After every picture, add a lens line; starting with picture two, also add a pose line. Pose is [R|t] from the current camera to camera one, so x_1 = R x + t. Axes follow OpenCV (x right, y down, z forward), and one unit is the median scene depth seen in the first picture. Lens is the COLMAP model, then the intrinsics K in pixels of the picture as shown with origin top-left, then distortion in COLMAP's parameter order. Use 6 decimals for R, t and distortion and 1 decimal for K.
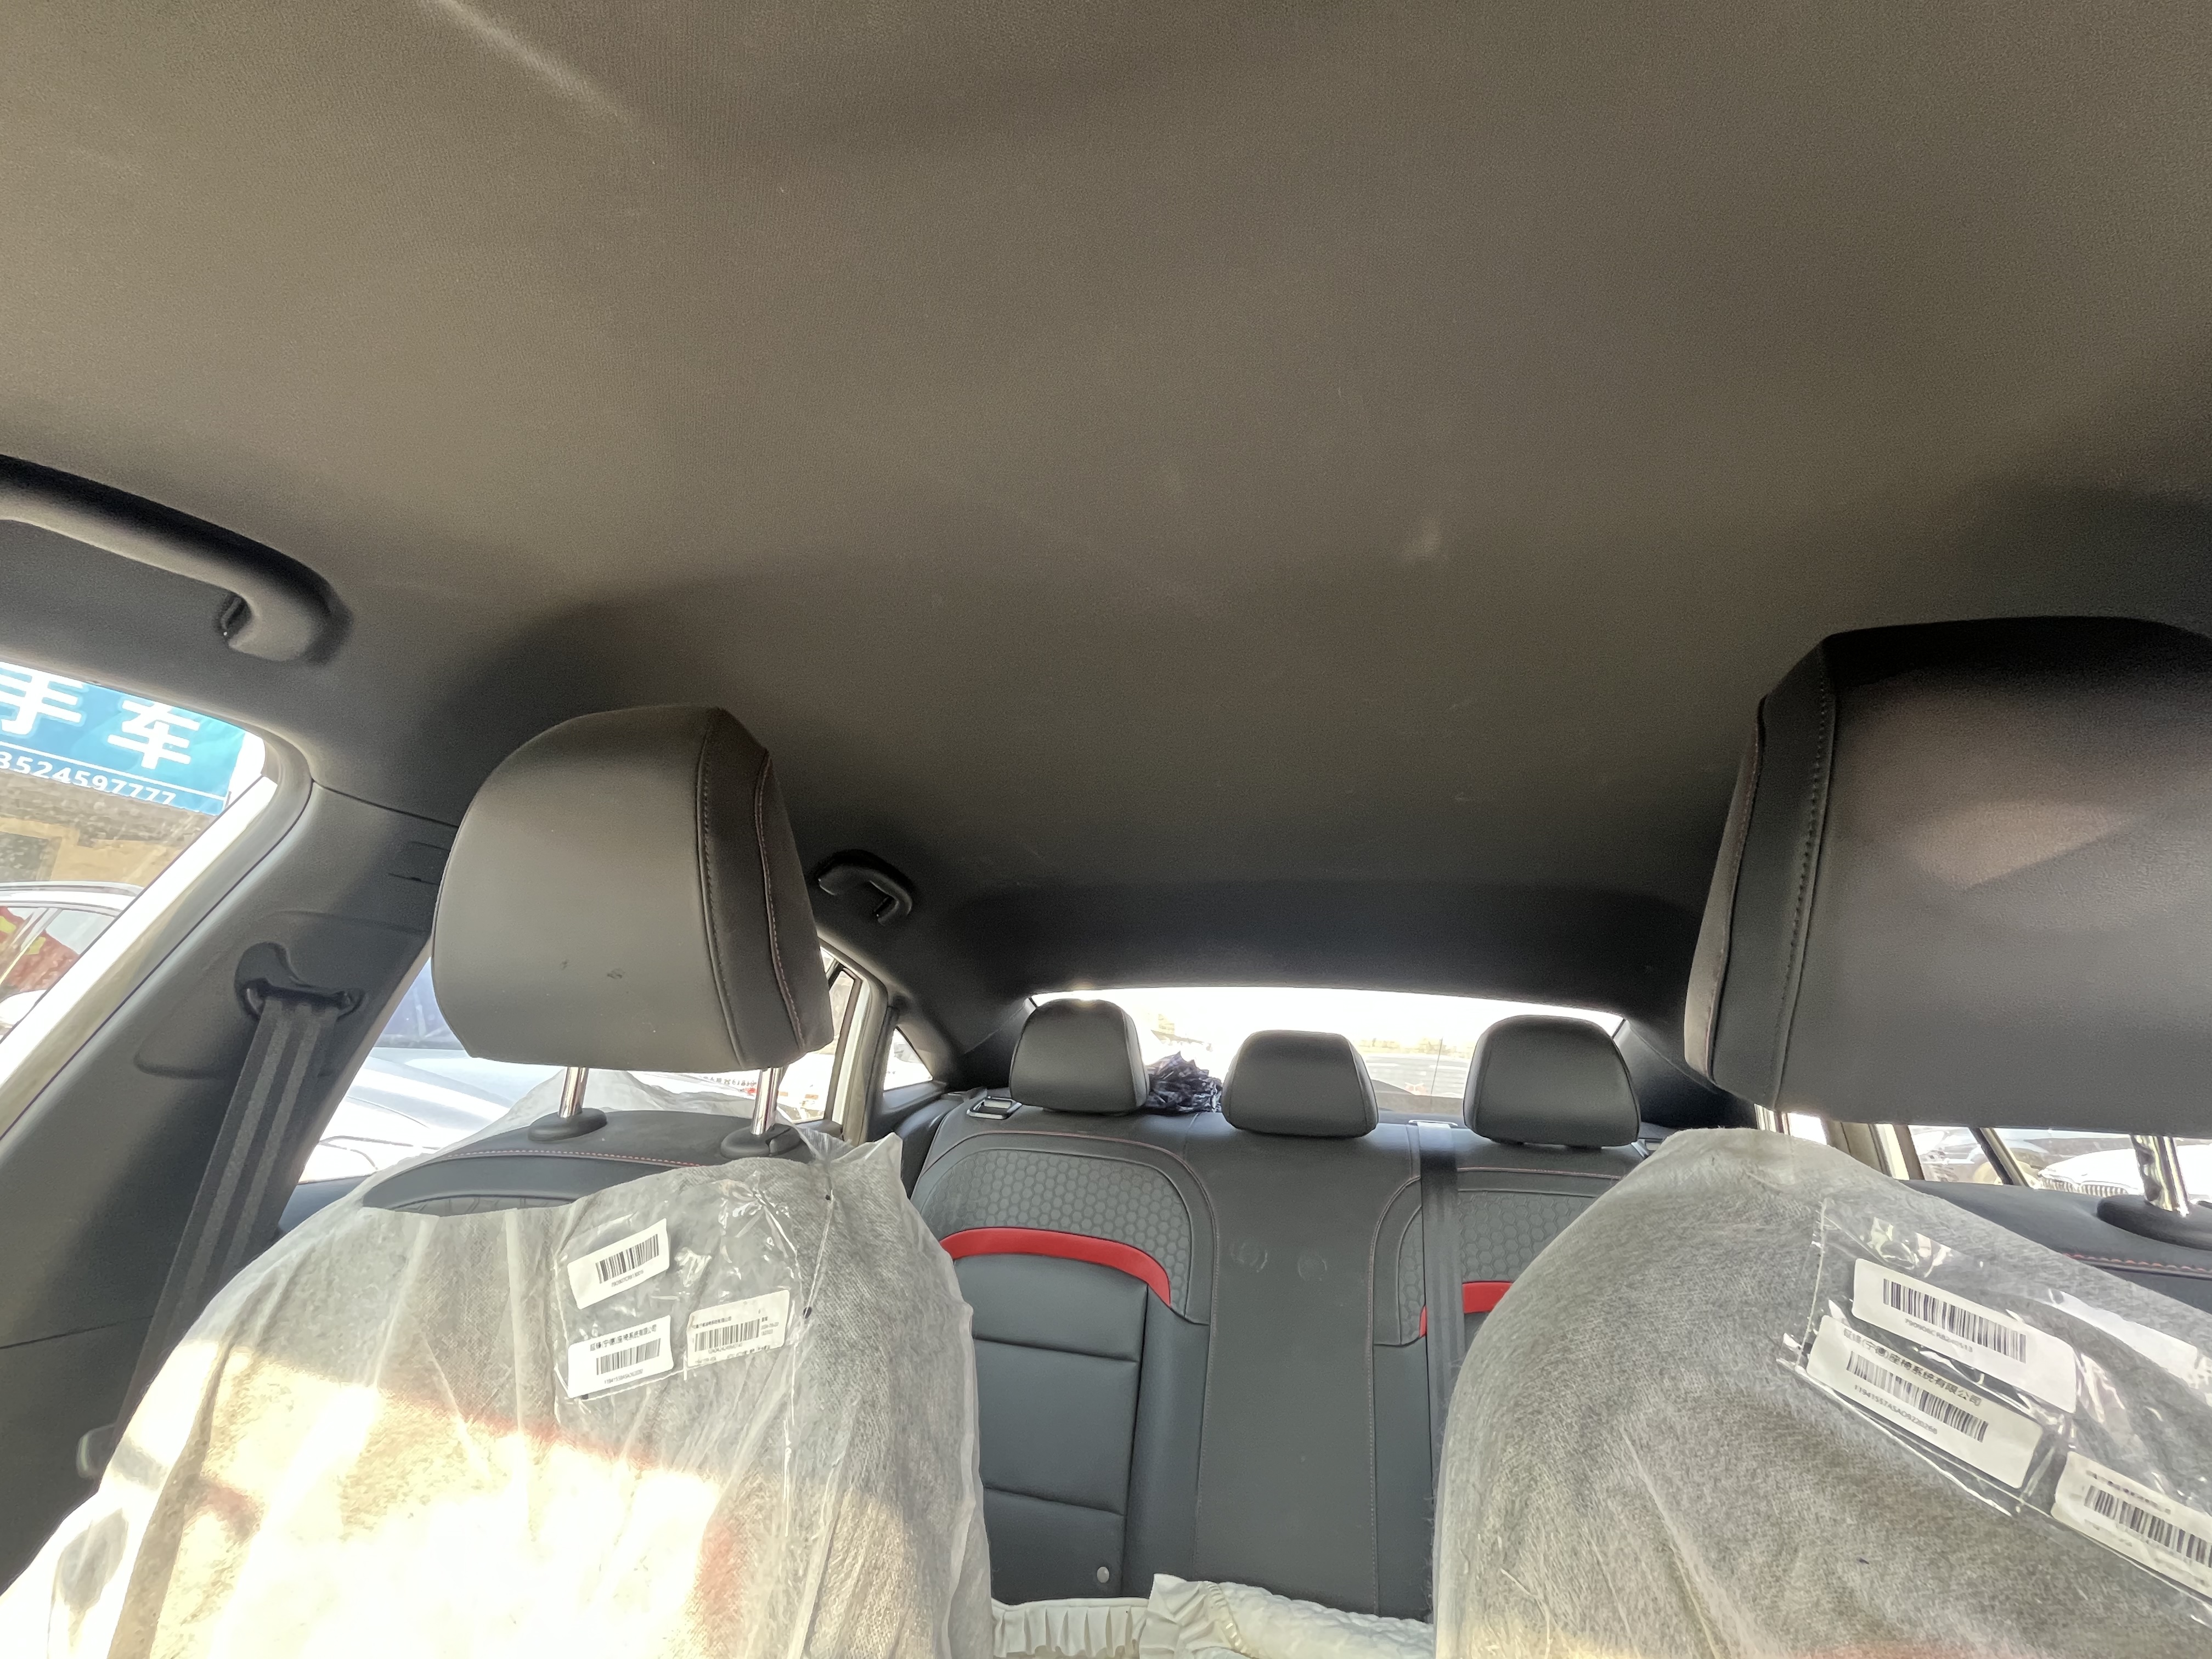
lens RADIAL K [[895.8, 0, 1106.0], [0, 895.8, 829.5], [0, 0, 1]] dist [-0.002801, 0.000126]
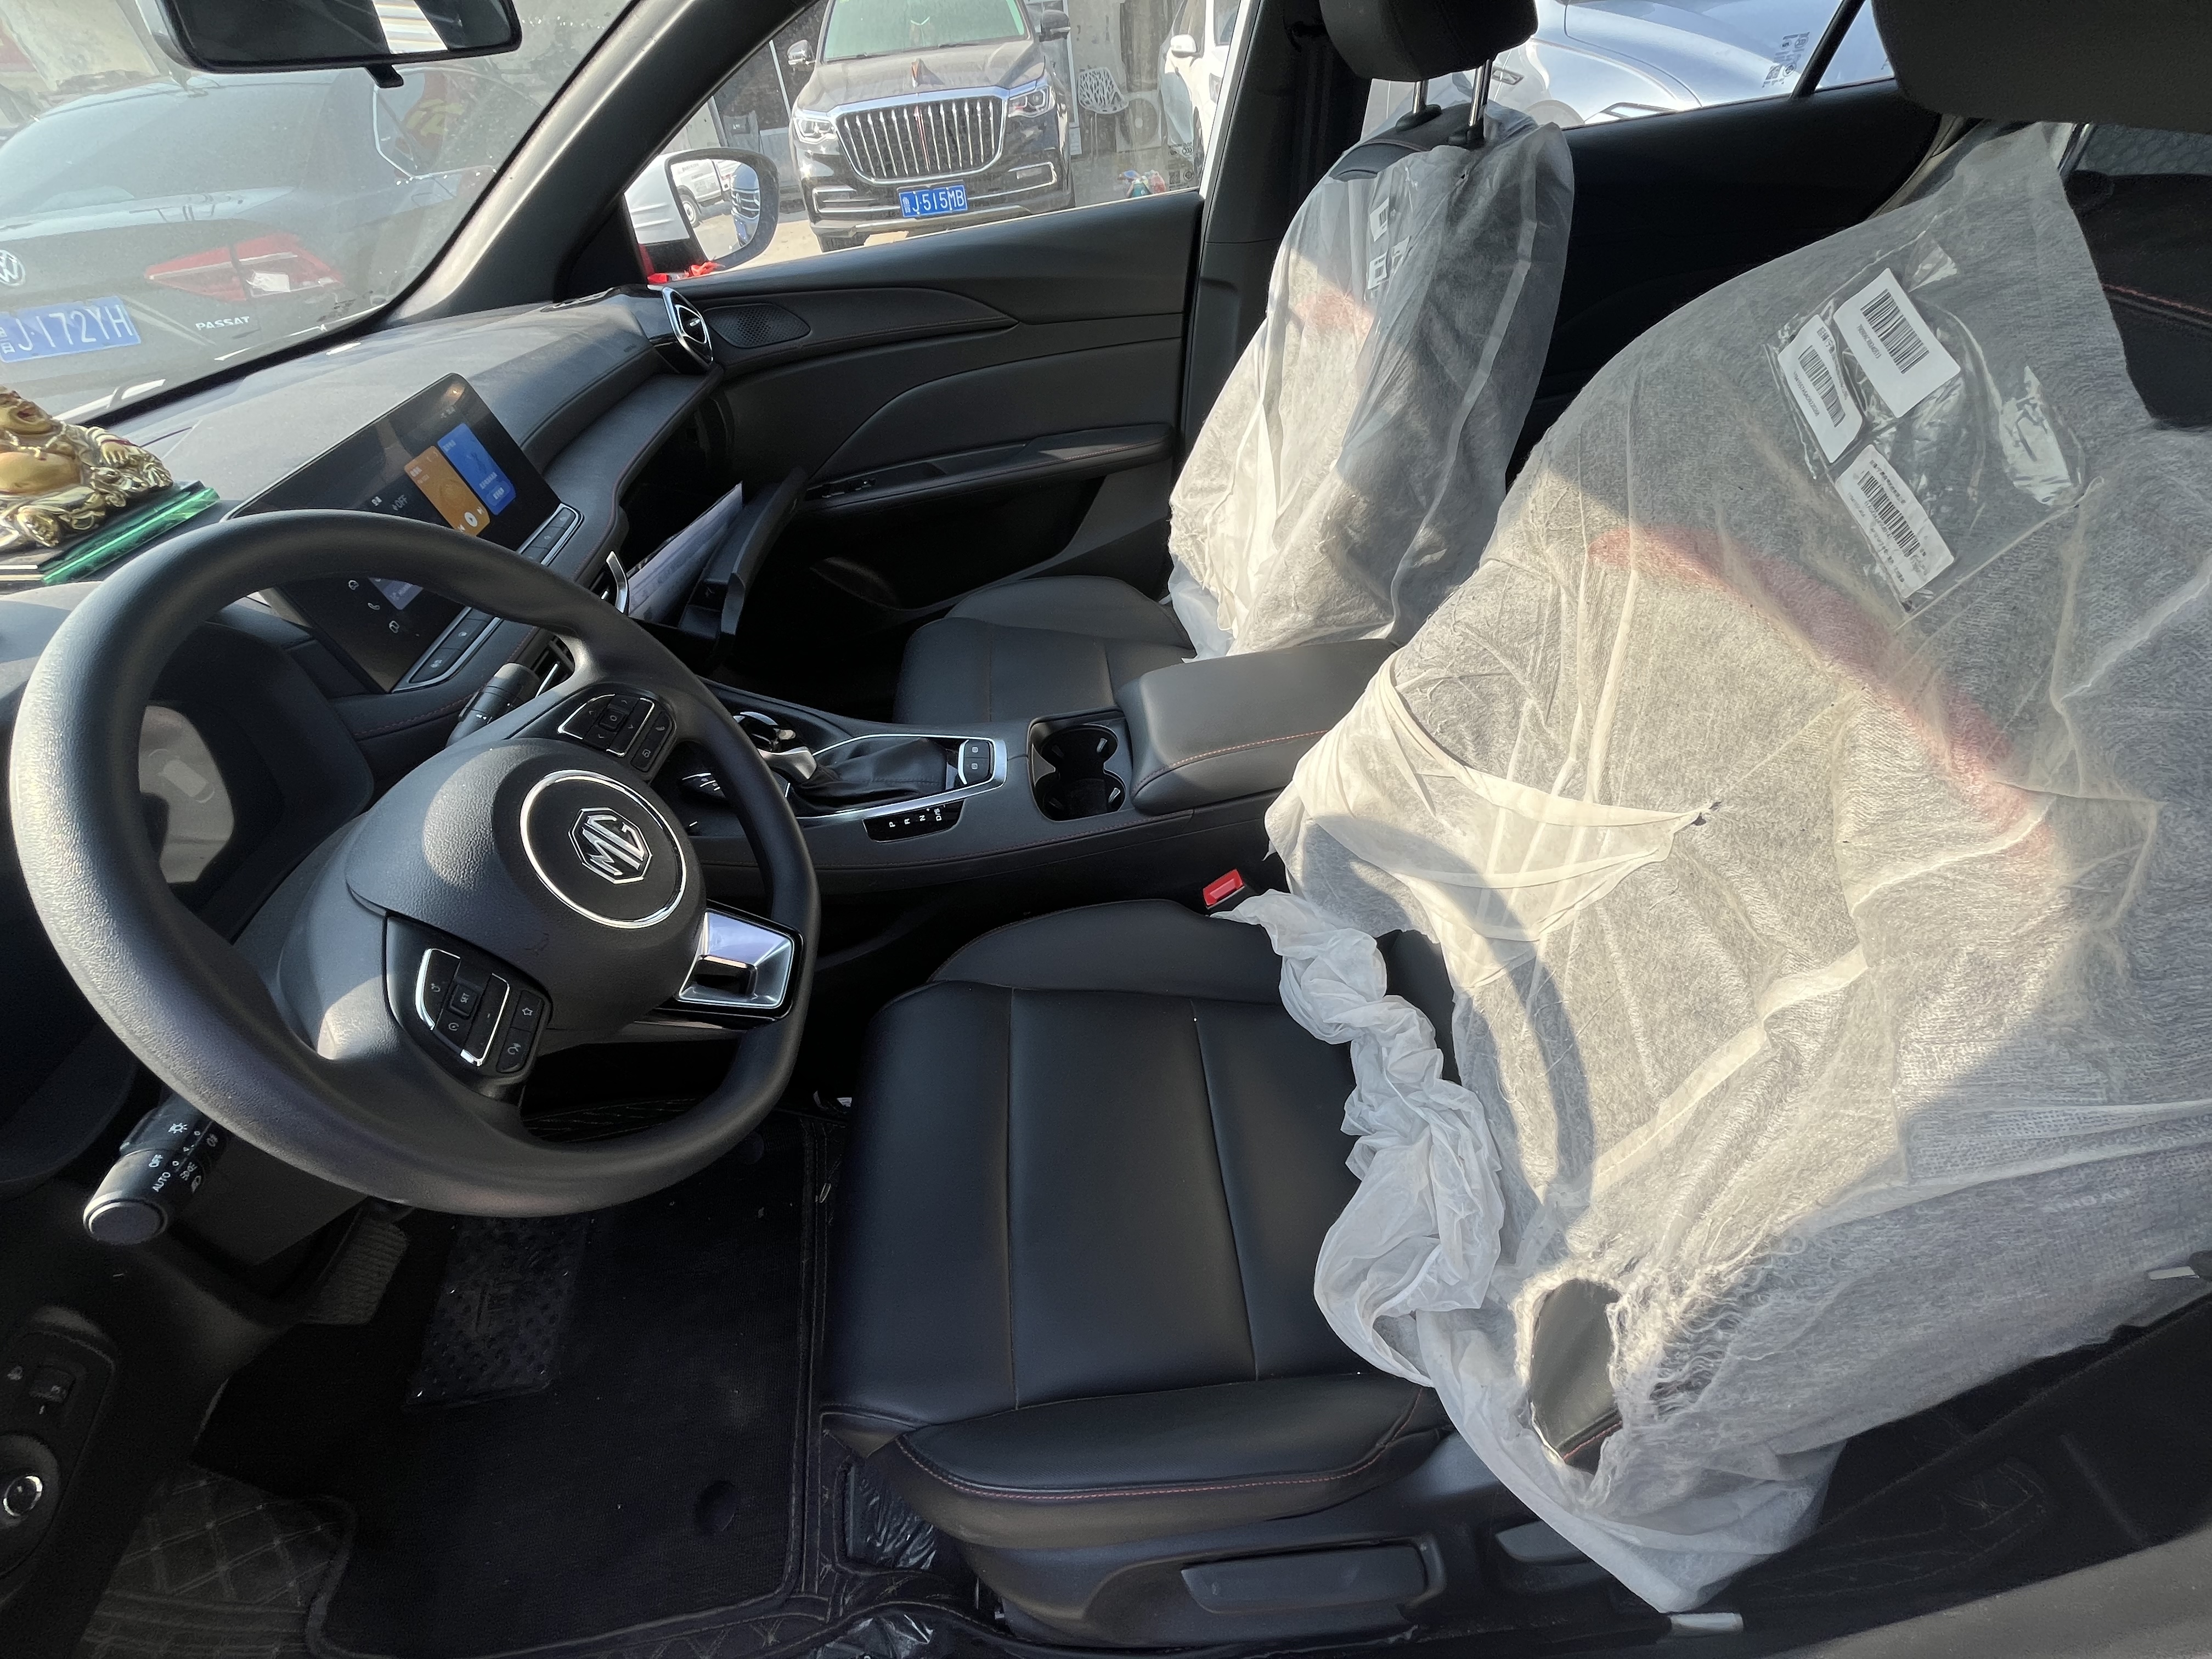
lens RADIAL K [[895.8, 0, 1106.0], [0, 895.8, 829.5], [0, 0, 1]] dist [-0.002801, 0.000126]
pose [[0.339275, 0.570380, -0.748037, 1.377293], [0.354642, 0.658970, 0.663316, -0.092953], [0.871276, -0.490332, 0.021291, -0.132423]]
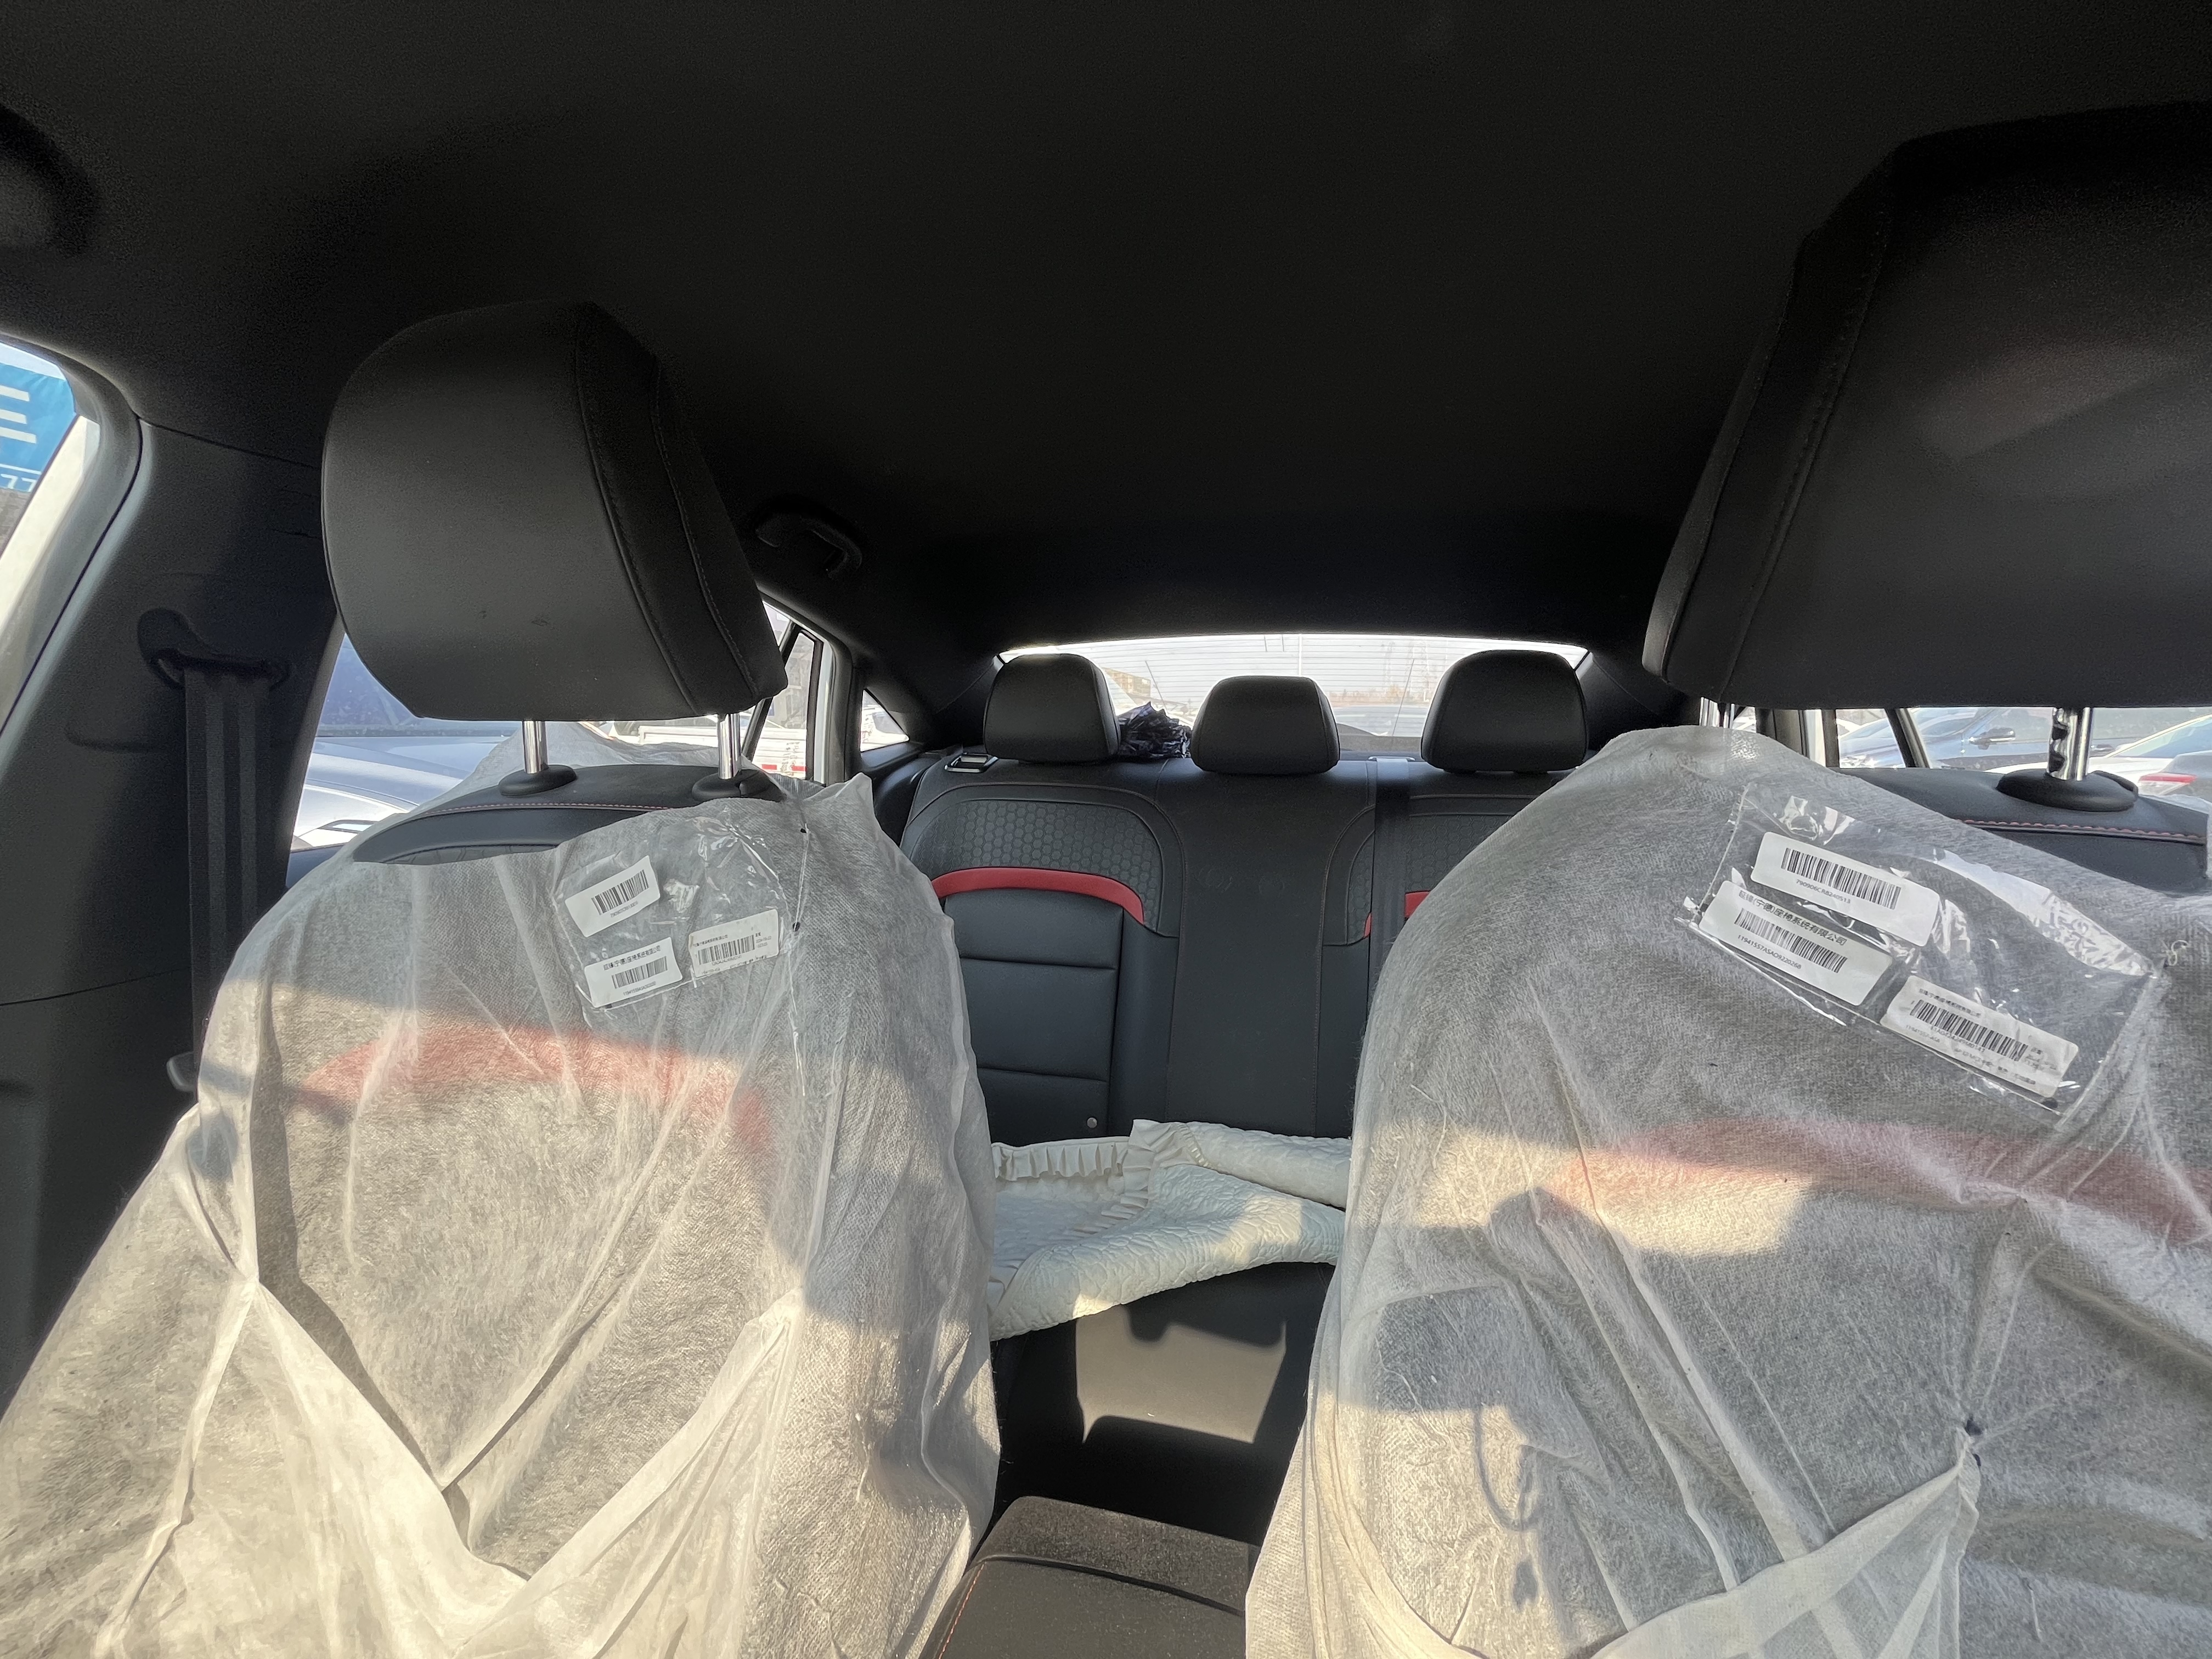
lens RADIAL K [[895.8, 0, 1106.0], [0, 895.8, 829.5], [0, 0, 1]] dist [-0.002801, 0.000126]
pose [[0.998794, -0.044540, 0.020646, 0.021000], [0.034000, 0.930953, 0.363552, 0.048331], [-0.035413, -0.362412, 0.931345, 0.022826]]
